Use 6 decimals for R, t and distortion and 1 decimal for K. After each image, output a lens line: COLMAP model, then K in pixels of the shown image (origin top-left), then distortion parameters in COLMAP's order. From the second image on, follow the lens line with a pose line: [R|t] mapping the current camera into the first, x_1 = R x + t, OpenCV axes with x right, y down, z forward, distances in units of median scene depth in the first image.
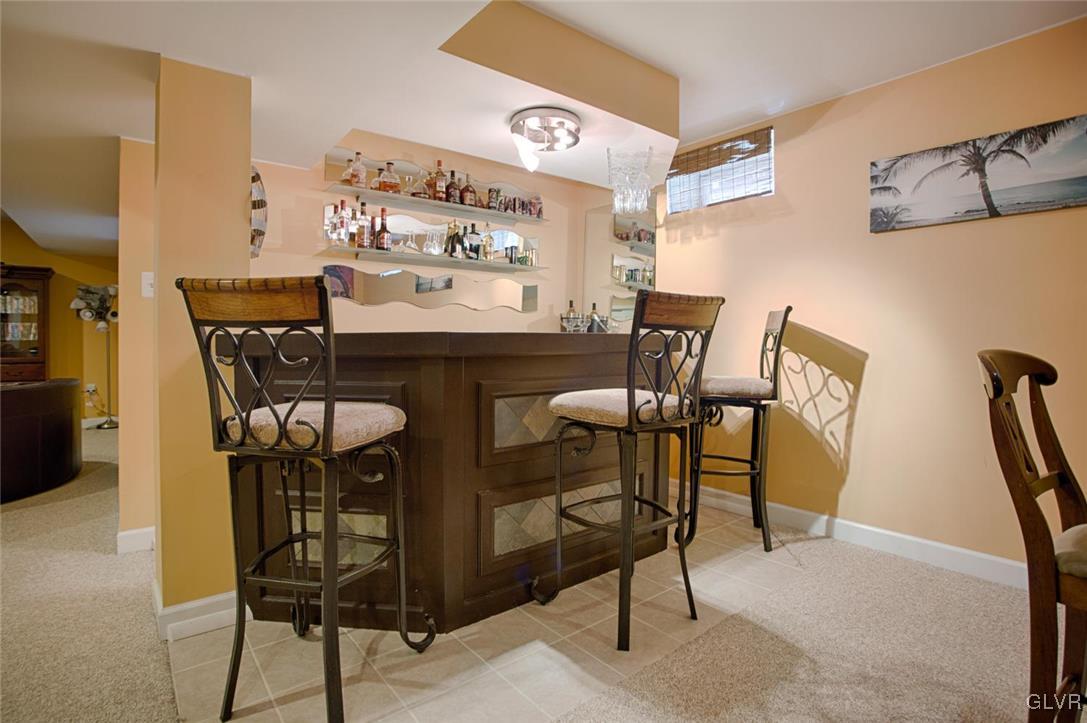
lens RADIAL K [[552.5, 0, 524.7], [0, 552.5, 353.2], [0, 0, 1]] dist [-0.051786, 0.000885]
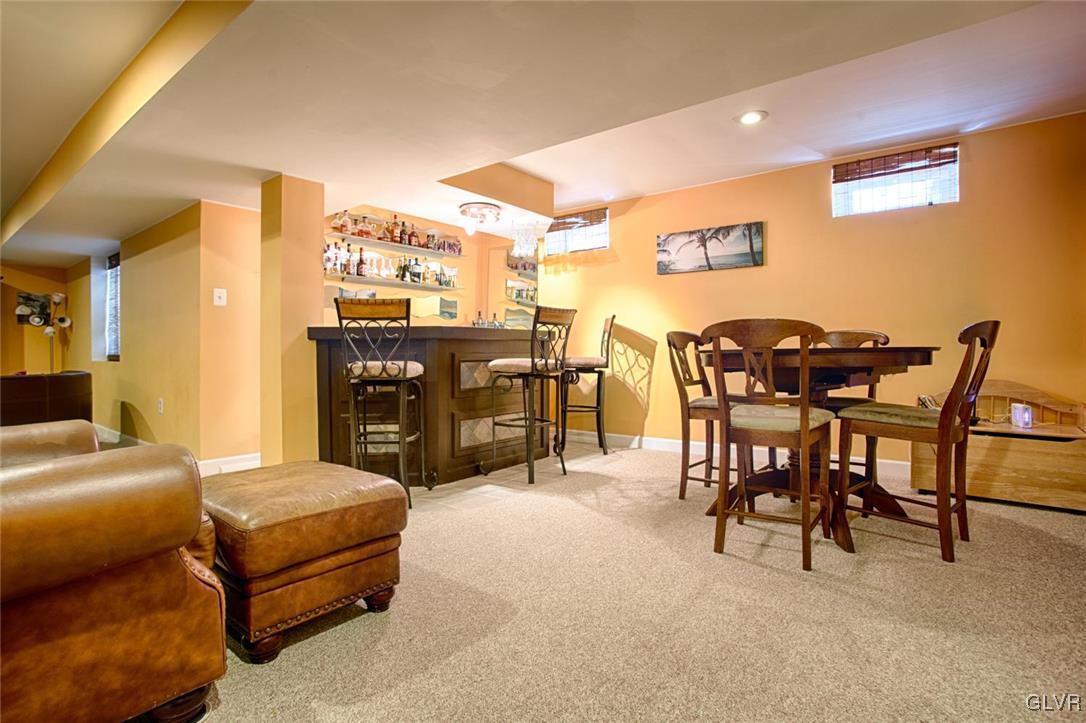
lens RADIAL K [[552.0, 0, 524.2], [0, 552.0, 353.2], [0, 0, 1]] dist [-0.051786, 0.000885]
pose [[0.974289, -0.006499, 0.225208, -0.195027], [0.011335, 0.999732, -0.020191, 0.067353], [-0.225017, 0.022224, 0.974101, -0.643616]]
